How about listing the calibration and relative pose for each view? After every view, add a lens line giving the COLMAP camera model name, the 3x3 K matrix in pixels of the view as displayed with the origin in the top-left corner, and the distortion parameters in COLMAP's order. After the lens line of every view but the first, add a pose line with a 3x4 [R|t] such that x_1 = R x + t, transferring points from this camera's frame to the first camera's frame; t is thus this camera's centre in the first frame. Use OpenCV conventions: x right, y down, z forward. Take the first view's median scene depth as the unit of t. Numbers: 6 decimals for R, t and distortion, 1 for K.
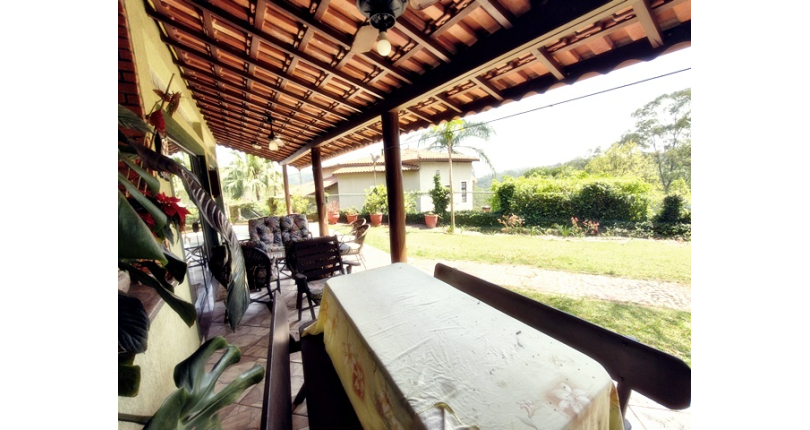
lens RADIAL K [[237.6, 0, 405.0], [0, 237.6, 215.0], [0, 0, 1]] dist [-0.016573, -0.000052]
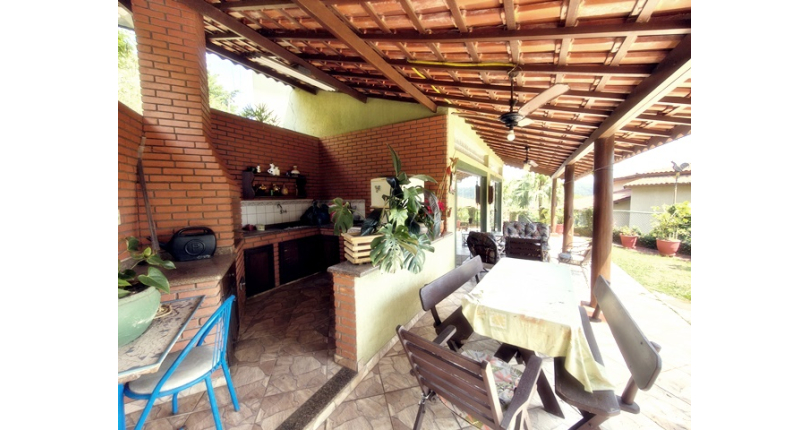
lens RADIAL K [[237.6, 0, 405.0], [0, 237.6, 215.0], [0, 0, 1]] dist [-0.016573, -0.000052]
pose [[0.444237, 0.105333, -0.889696, 0.099052], [-0.141926, 0.988798, 0.046201, 0.000119], [0.884596, 0.105747, 0.454210, -0.050266]]
